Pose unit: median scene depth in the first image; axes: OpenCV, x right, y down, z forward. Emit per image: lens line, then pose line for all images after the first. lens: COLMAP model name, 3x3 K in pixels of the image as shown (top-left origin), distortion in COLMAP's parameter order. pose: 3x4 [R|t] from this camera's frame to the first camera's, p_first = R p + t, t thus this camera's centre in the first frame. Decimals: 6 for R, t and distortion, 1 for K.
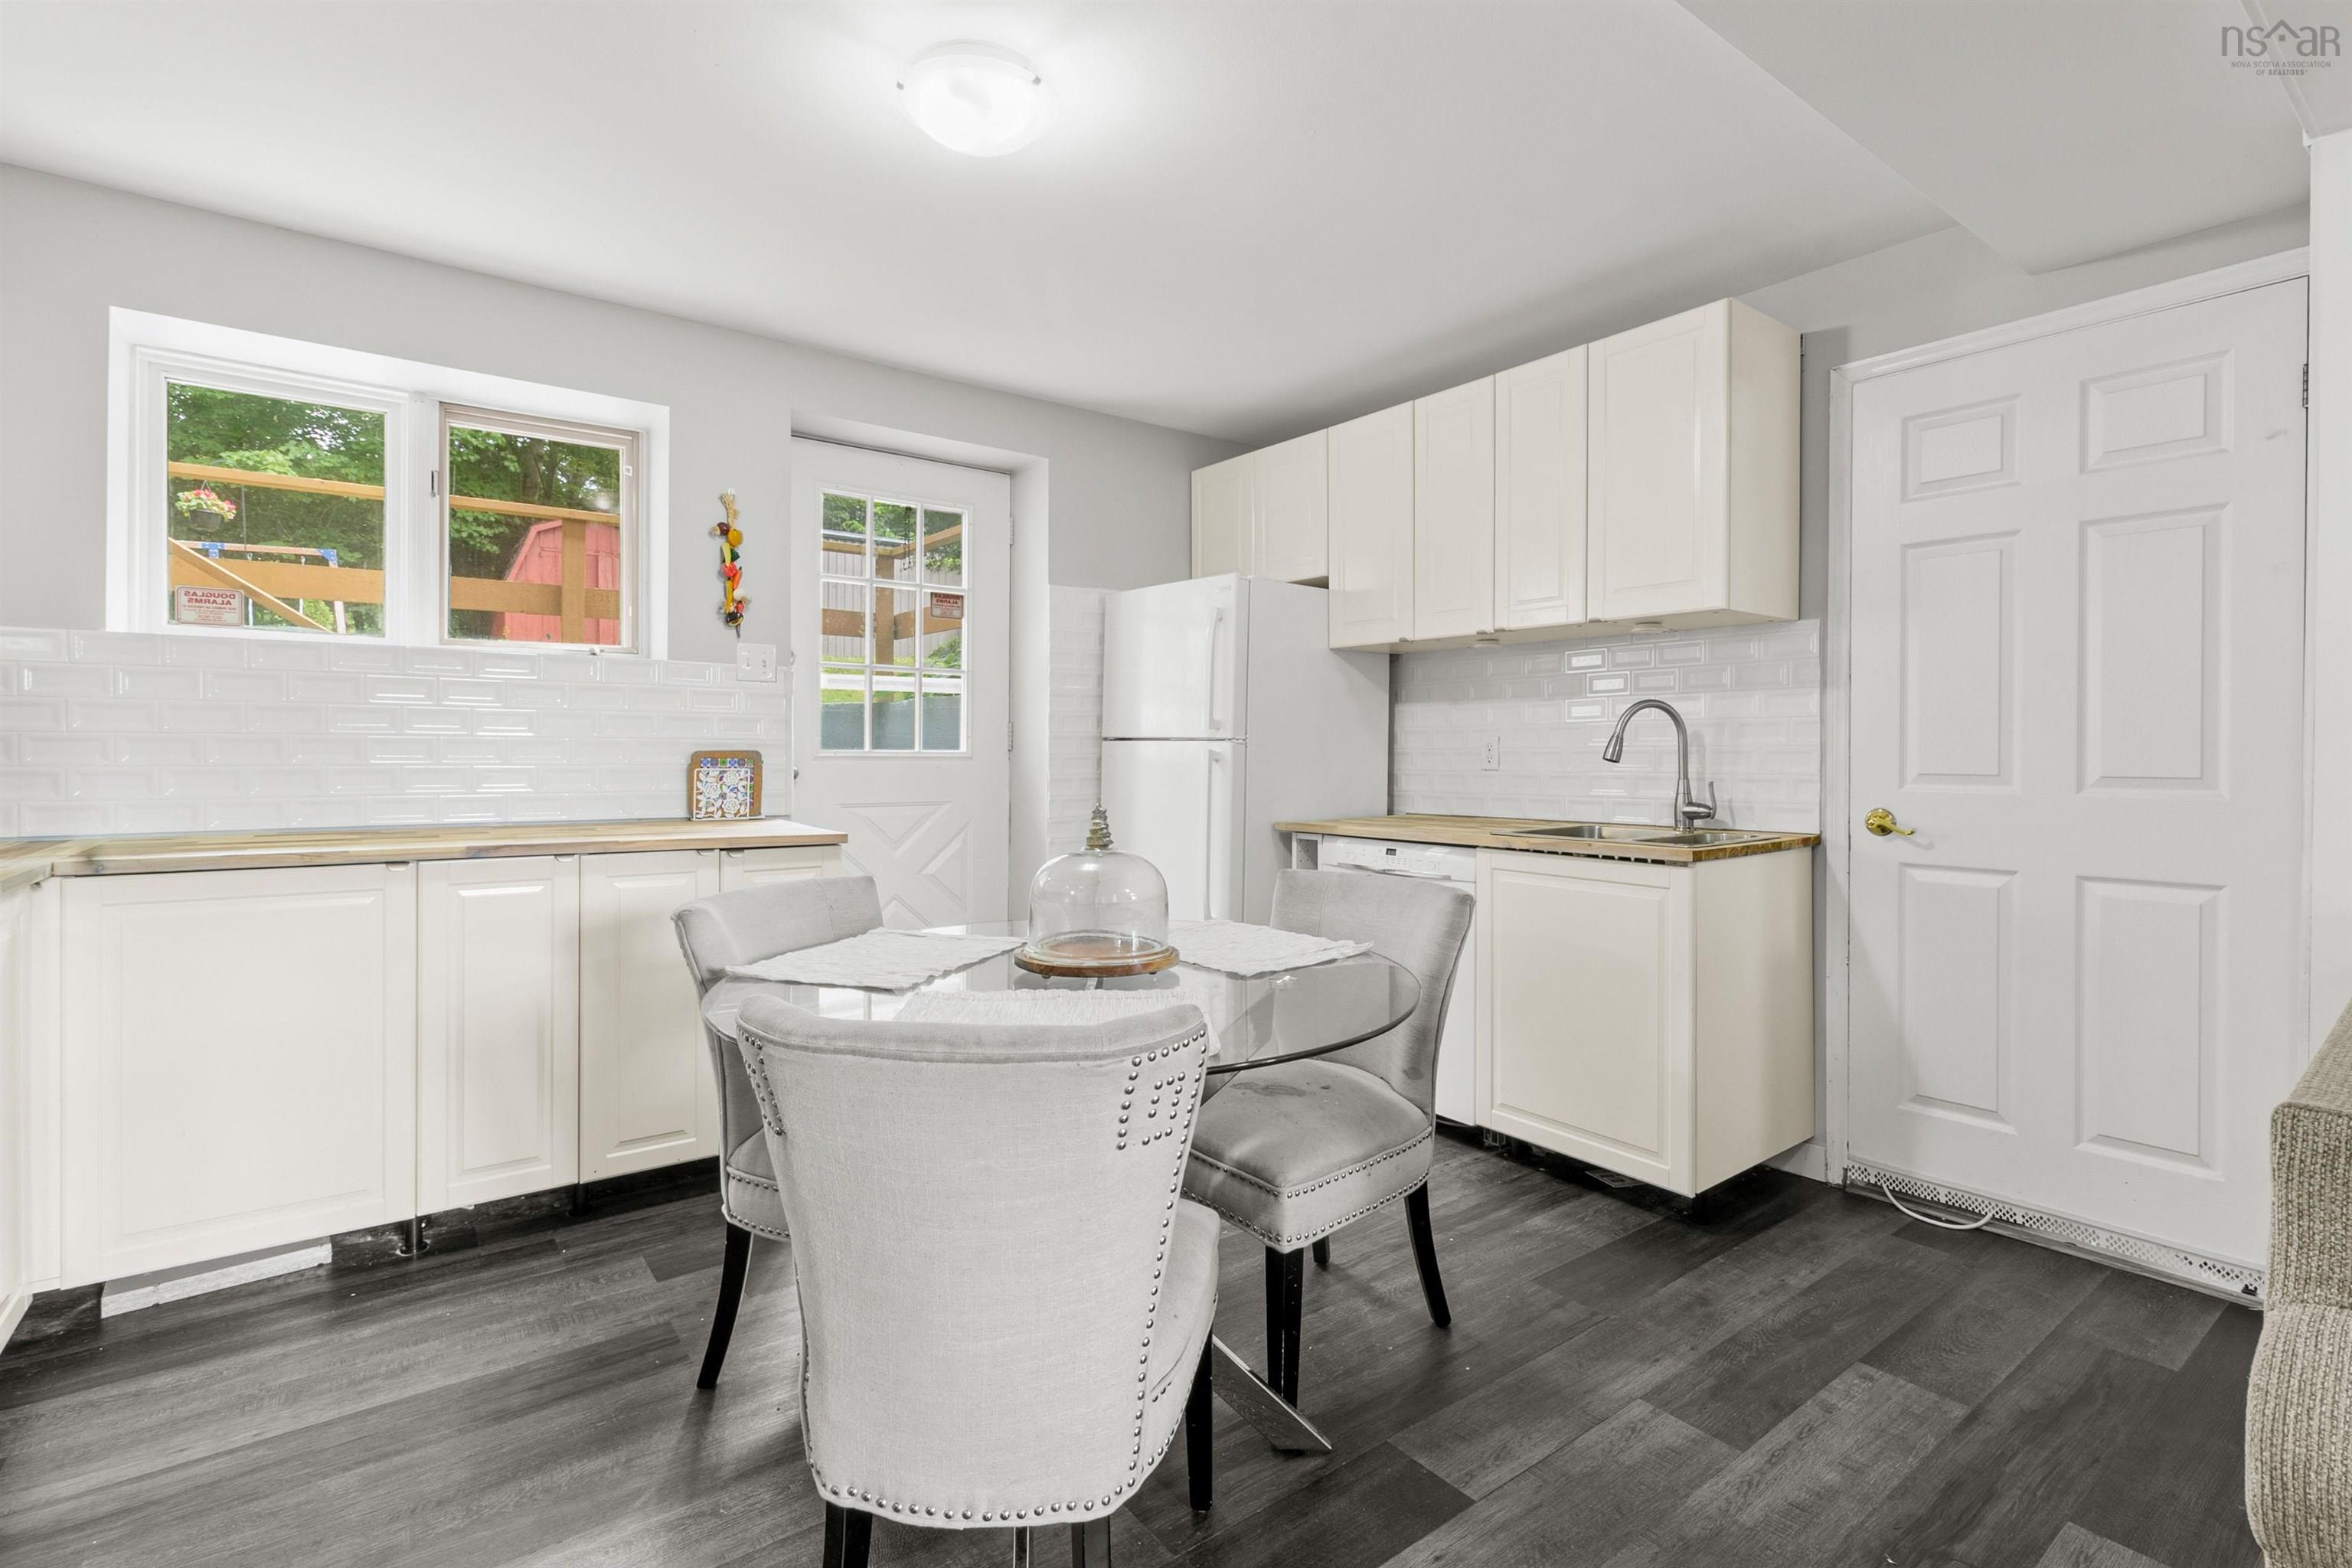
lens RADIAL K [[1092.0, 0, 1180.7], [0, 1092.0, 748.5], [0, 0, 1]] dist [-0.002570, -0.000149]
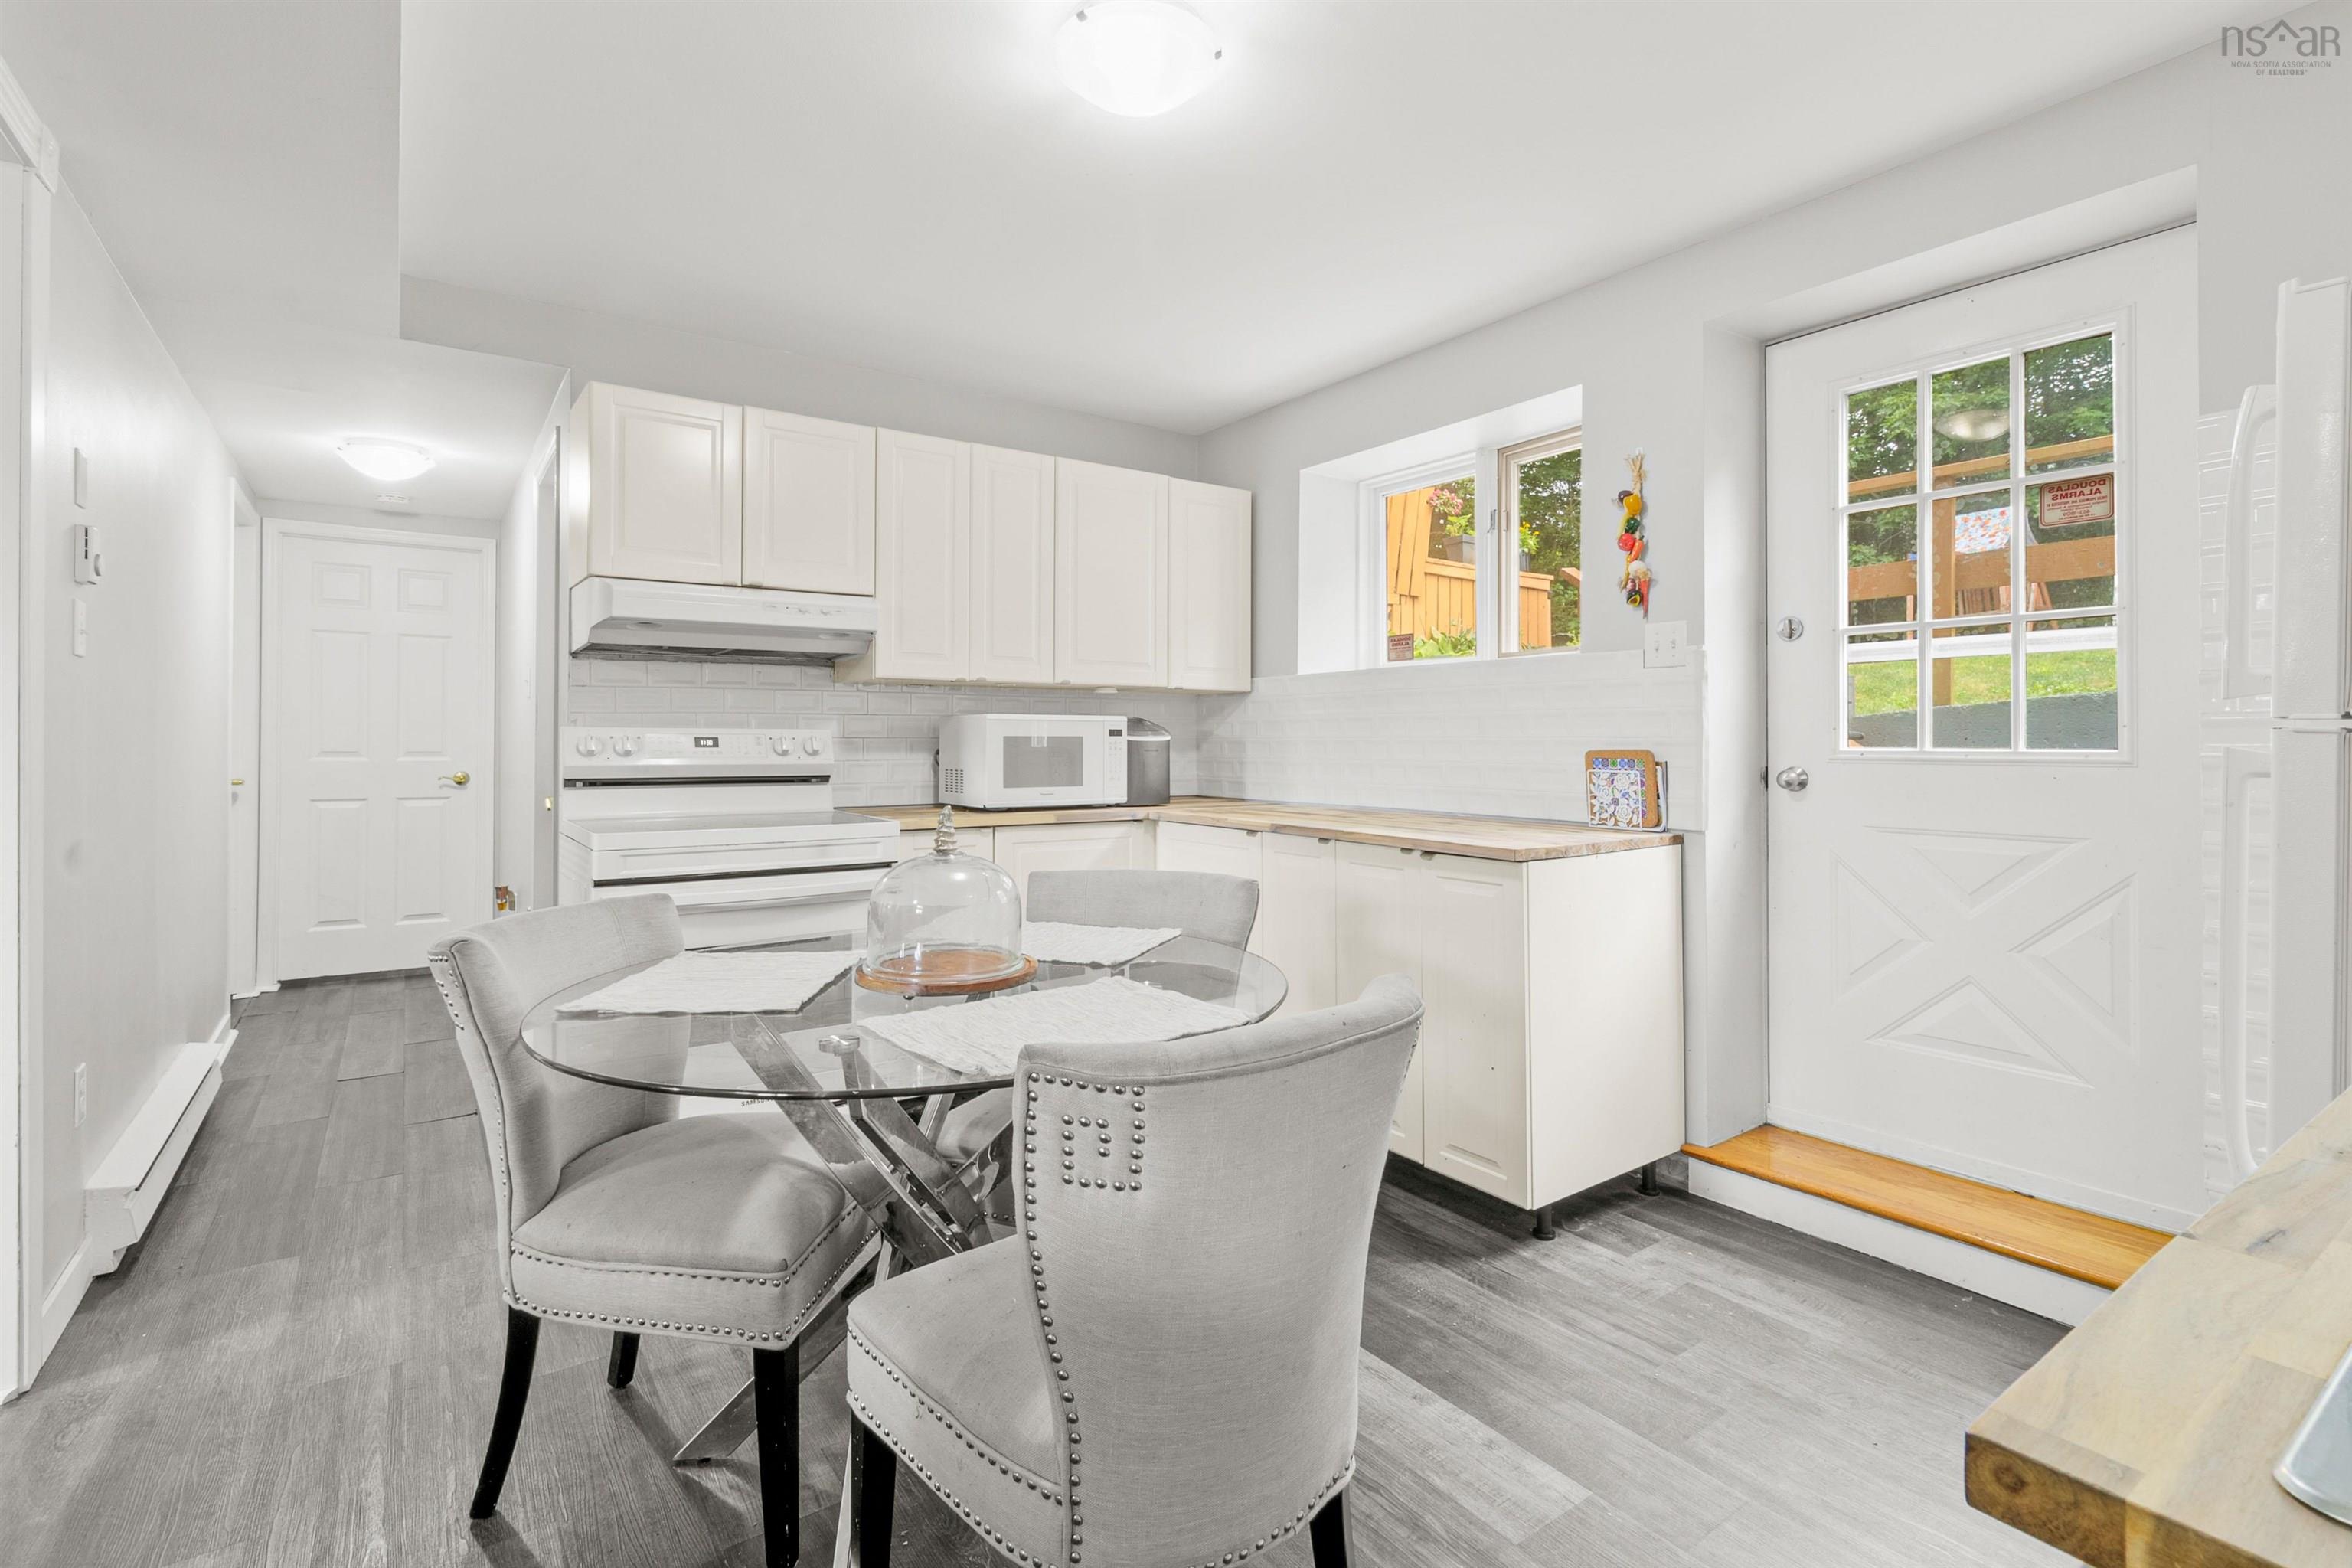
lens RADIAL K [[1092.0, 0, 1180.7], [0, 1092.0, 748.5], [0, 0, 1]] dist [-0.002570, -0.000149]
pose [[-0.041937, -0.001022, -0.999120, 0.468138], [0.001841, 0.999998, -0.001101, 0.000846], [0.999119, -0.001886, -0.041935, 0.668914]]
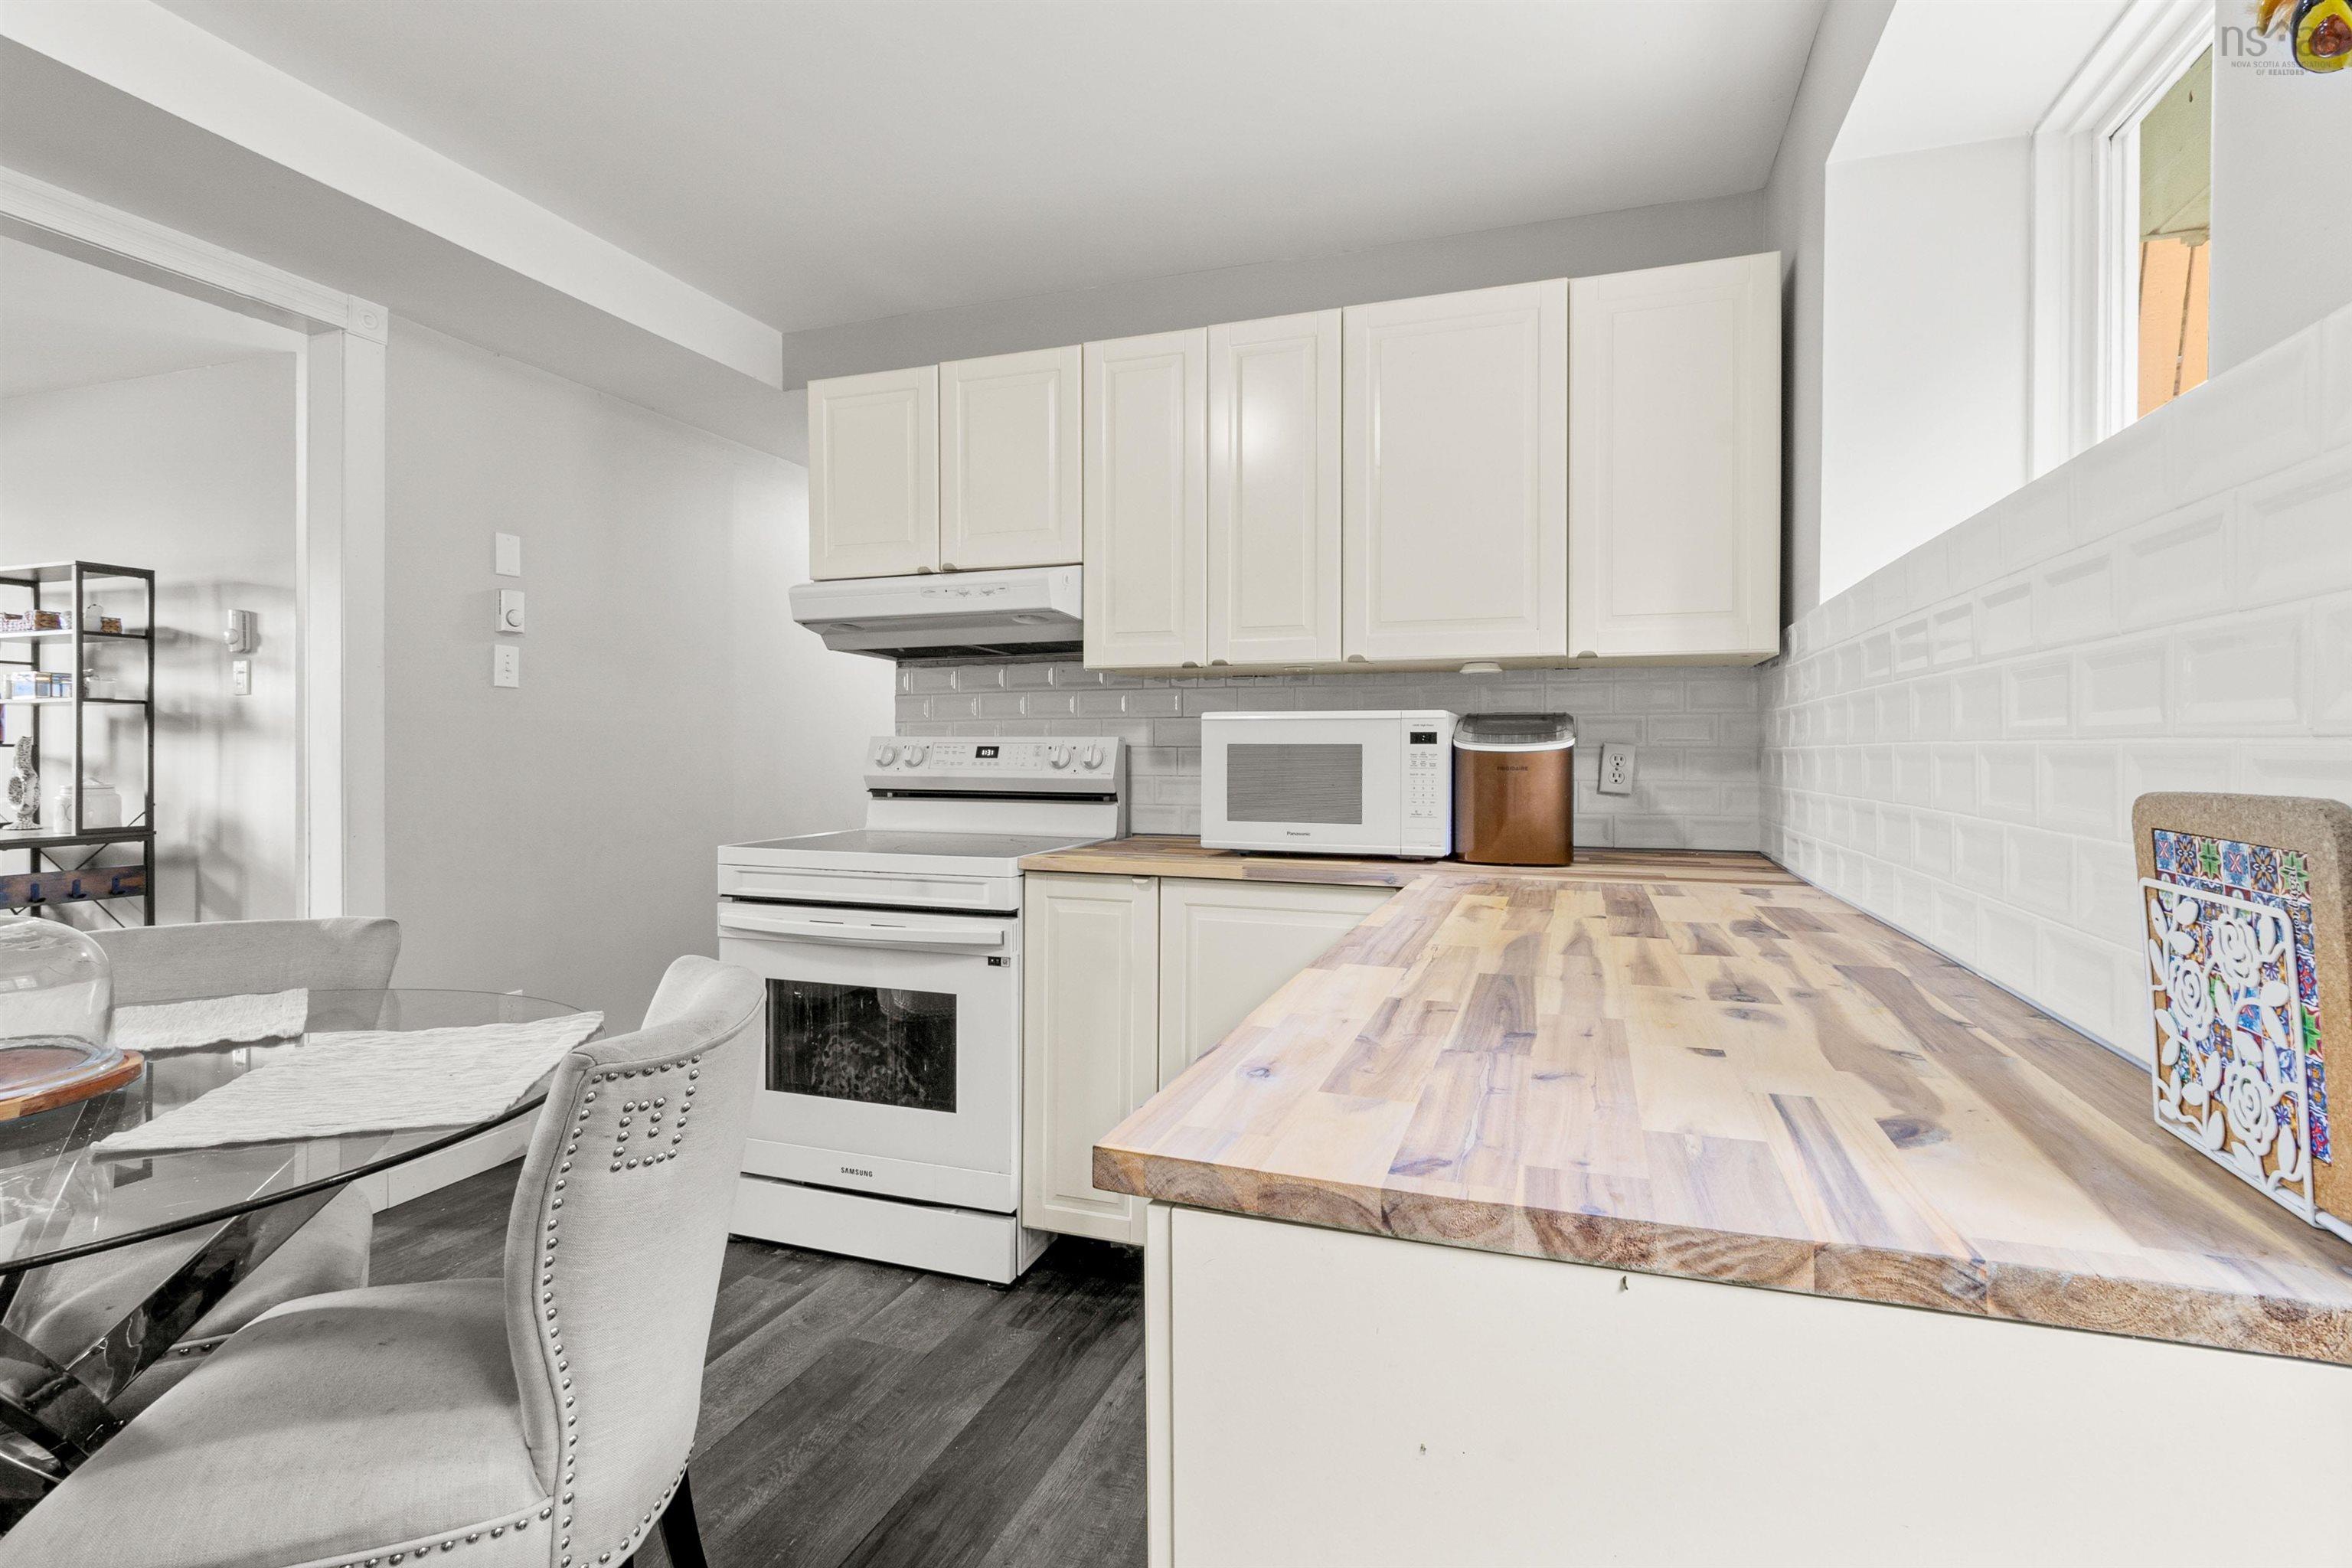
lens RADIAL K [[1092.0, 0, 1180.7], [0, 1092.0, 748.5], [0, 0, 1]] dist [-0.002570, -0.000149]
pose [[-0.832694, -0.008721, -0.553665, -0.159483], [-0.005838, 0.999959, -0.006972, -0.004620], [0.553703, -0.002573, -0.832710, 1.032541]]
